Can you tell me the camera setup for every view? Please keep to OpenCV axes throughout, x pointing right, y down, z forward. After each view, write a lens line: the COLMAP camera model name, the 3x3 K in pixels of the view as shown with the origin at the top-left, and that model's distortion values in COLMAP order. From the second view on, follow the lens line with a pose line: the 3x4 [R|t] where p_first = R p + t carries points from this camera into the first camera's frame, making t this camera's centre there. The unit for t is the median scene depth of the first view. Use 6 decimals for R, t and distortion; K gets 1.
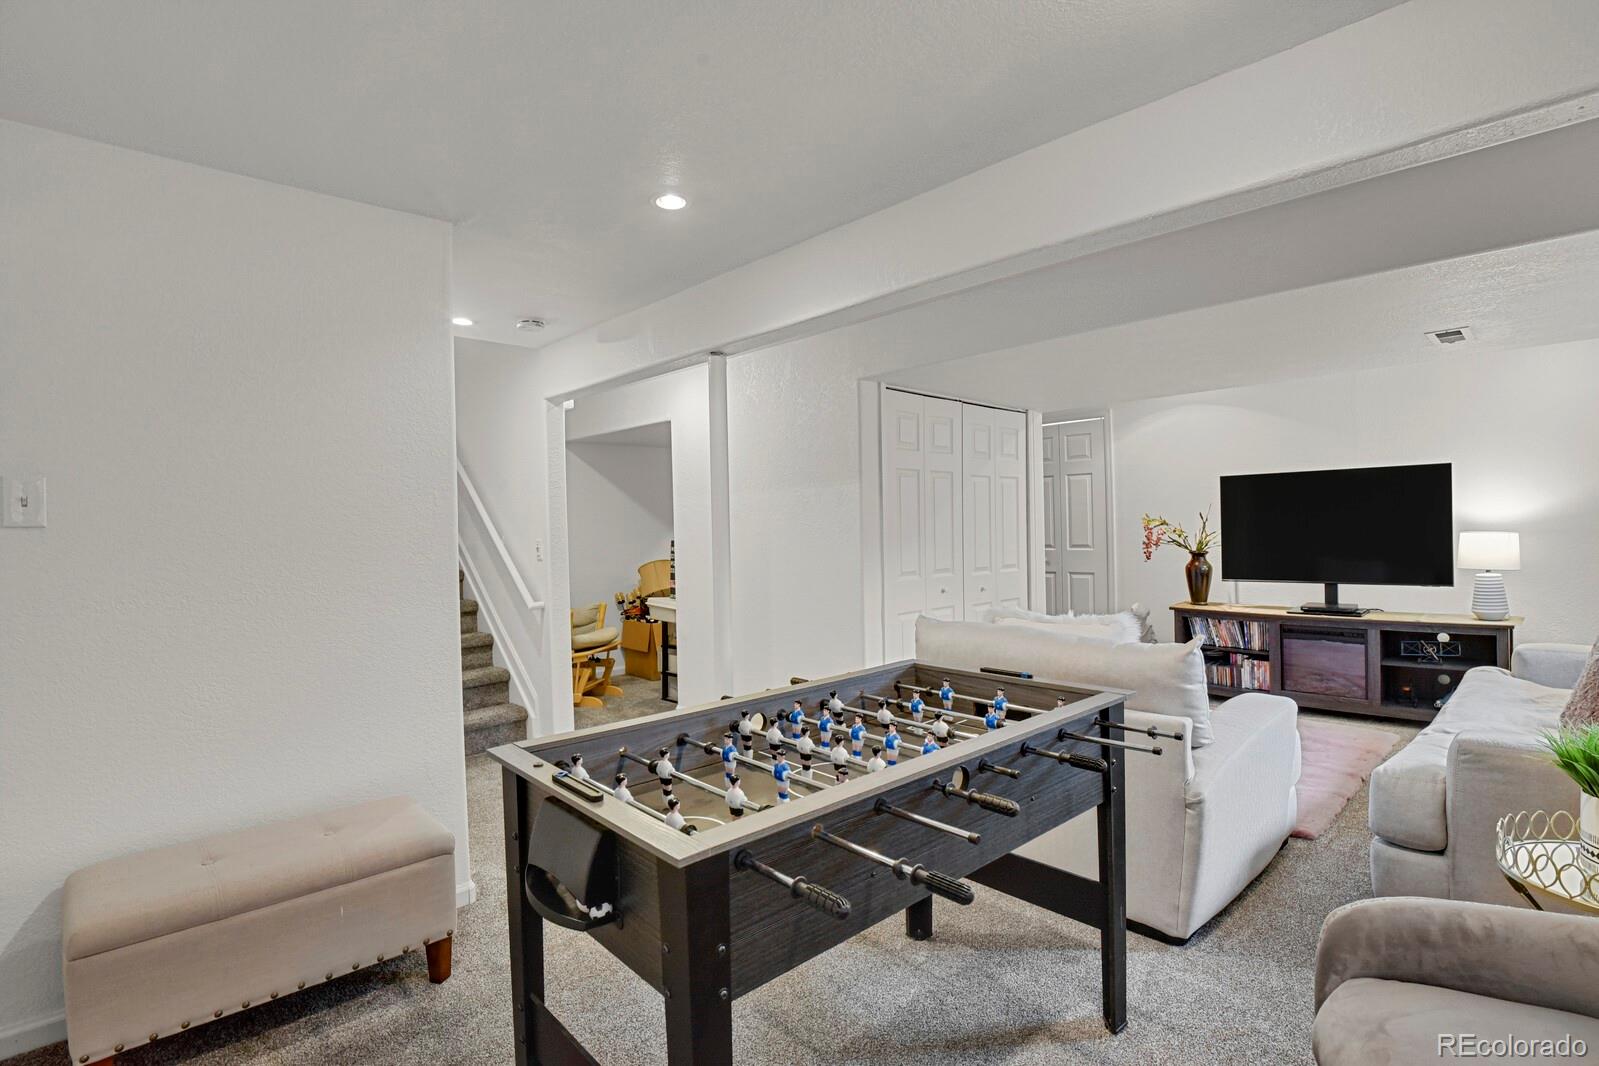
lens RADIAL K [[785.9, 0, 799.5], [0, 785.9, 533.0], [0, 0, 1]] dist [-0.026100, -0.001053]
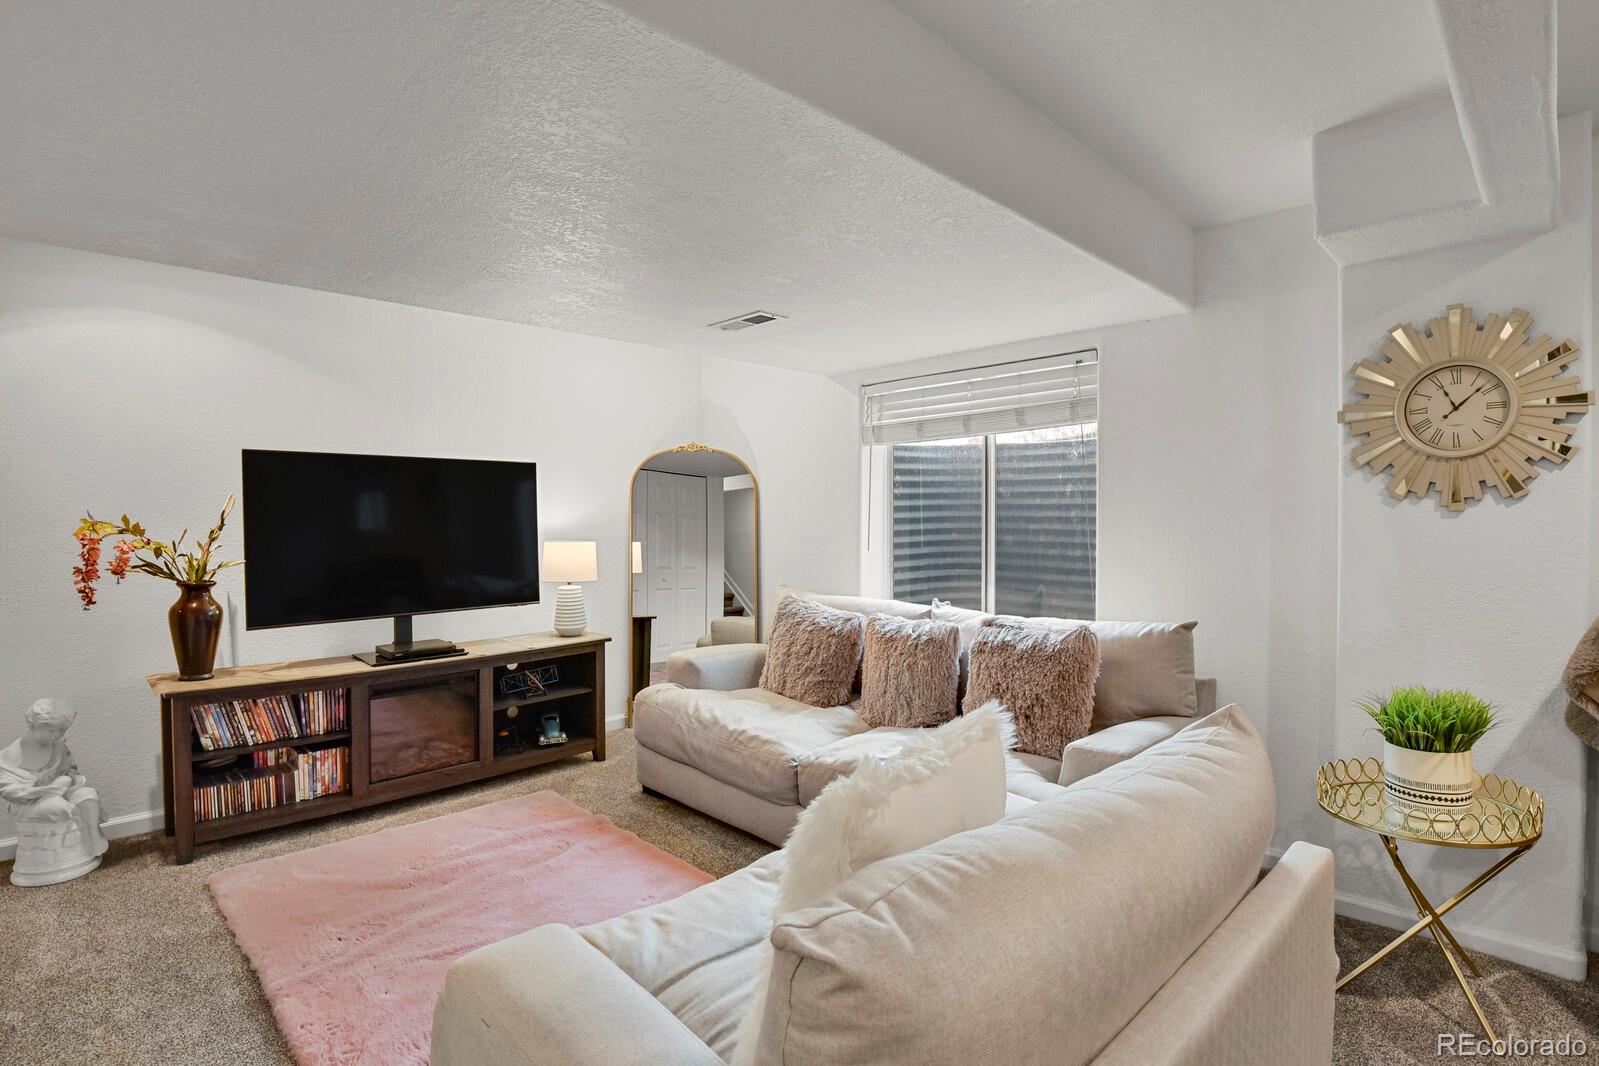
lens RADIAL K [[785.9, 0, 799.5], [0, 785.9, 533.0], [0, 0, 1]] dist [-0.026100, -0.001053]
pose [[-0.012943, 0.001737, 0.999915, -0.039237], [0.011396, 0.999934, -0.001590, -0.005243], [-0.999851, 0.011374, -0.012962, 0.620005]]
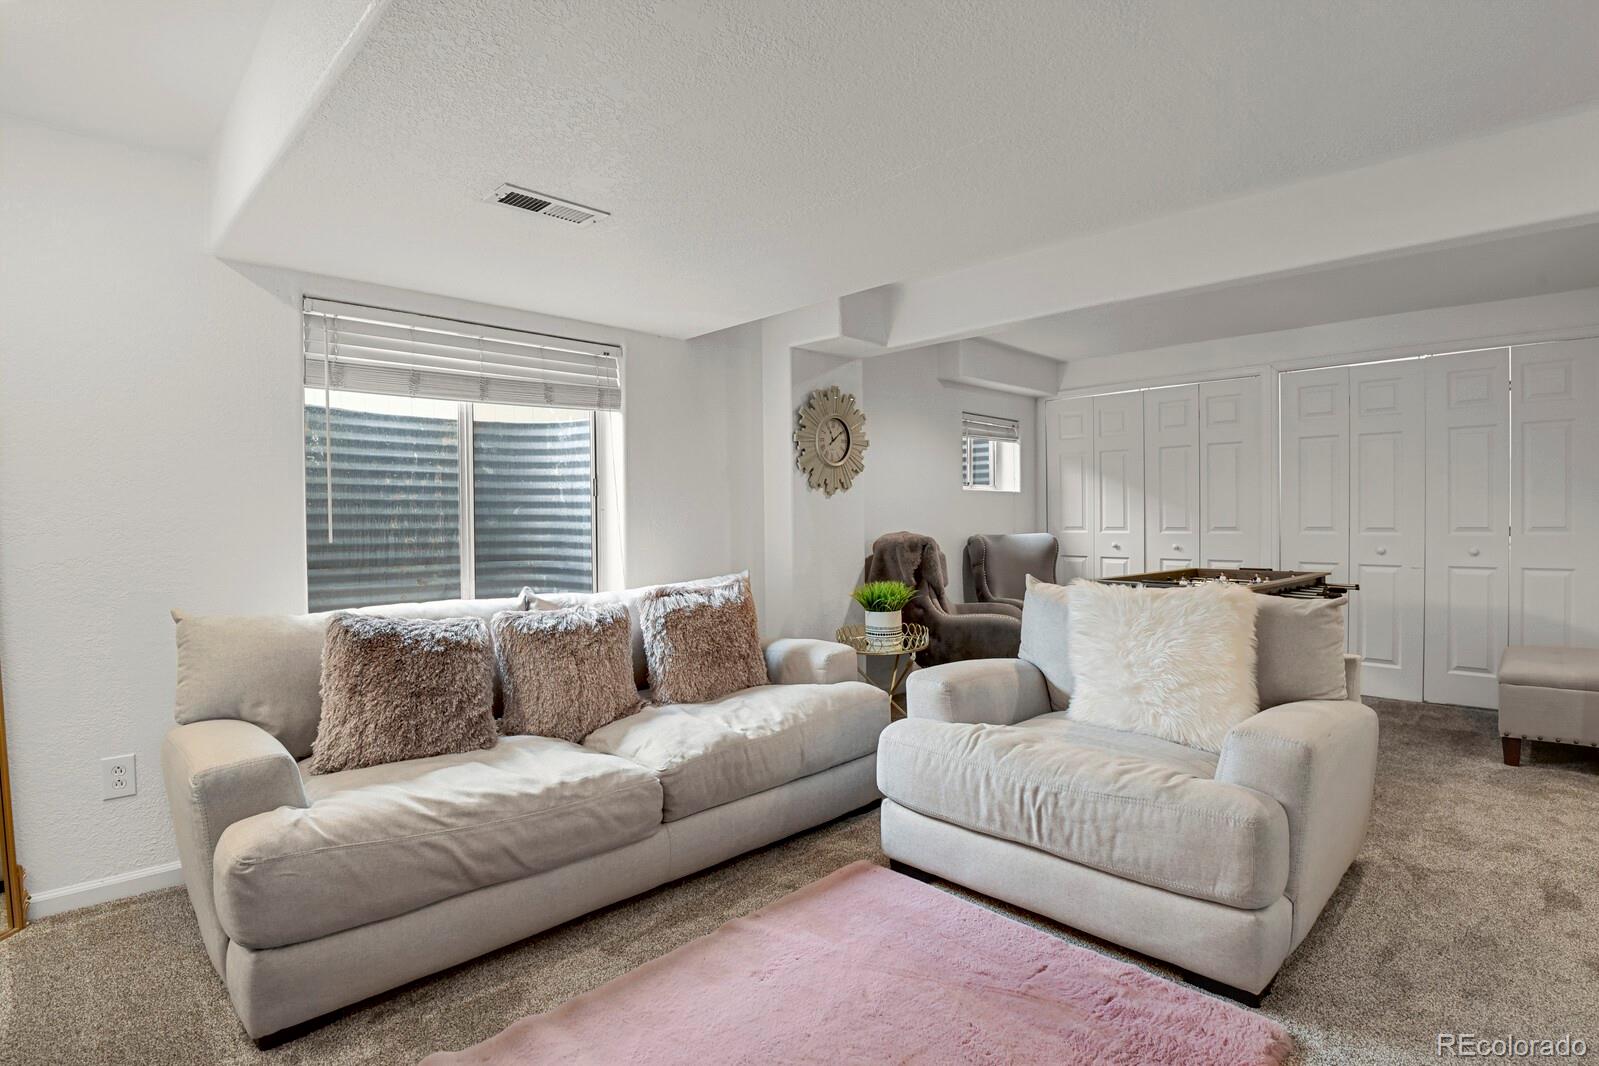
lens RADIAL K [[785.9, 0, 799.5], [0, 785.9, 533.0], [0, 0, 1]] dist [-0.026100, -0.001053]
pose [[-0.999271, 0.034598, -0.016126, 0.428230], [0.034111, 0.998980, 0.029577, 0.000726], [0.017133, 0.029006, -0.999432, 1.072972]]
